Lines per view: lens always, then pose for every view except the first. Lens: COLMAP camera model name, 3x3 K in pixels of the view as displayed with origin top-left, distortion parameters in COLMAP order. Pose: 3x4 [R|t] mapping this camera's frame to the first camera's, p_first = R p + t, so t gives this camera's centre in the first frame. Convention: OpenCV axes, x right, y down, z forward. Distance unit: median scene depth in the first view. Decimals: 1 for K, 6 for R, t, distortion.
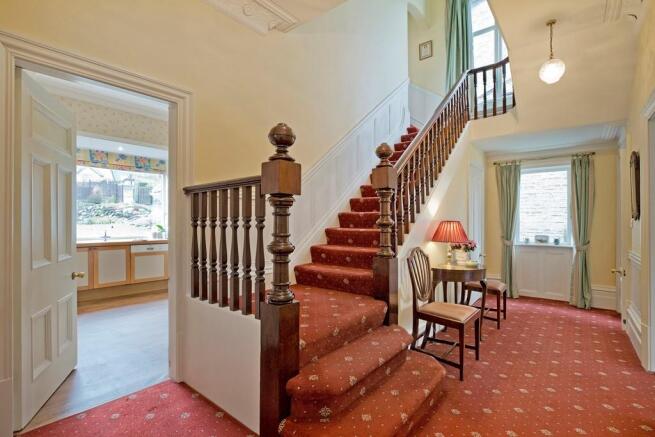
lens RADIAL K [[302.9, 0, 328.0], [0, 302.9, 224.1], [0, 0, 1]] dist [-0.024015, 0.000840]
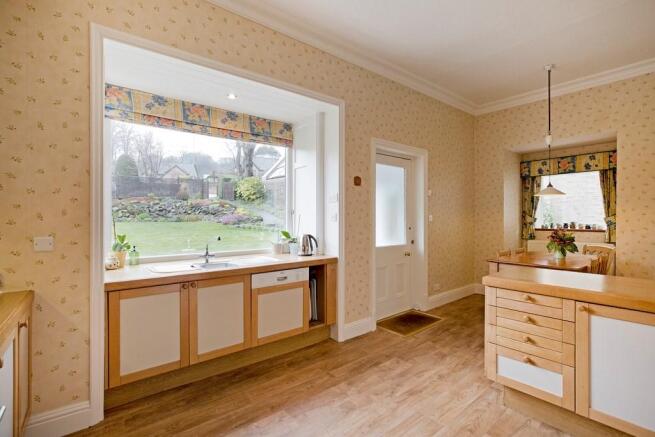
lens RADIAL K [[302.9, 0, 327.6], [0, 302.9, 215.5], [0, 0, 1]] dist [-0.024015, 0.000840]
pose [[0.977732, -0.002912, -0.209835, -0.350504], [0.000470, 0.999932, -0.011683, -0.020958], [0.209855, 0.011324, 0.977667, 0.428631]]
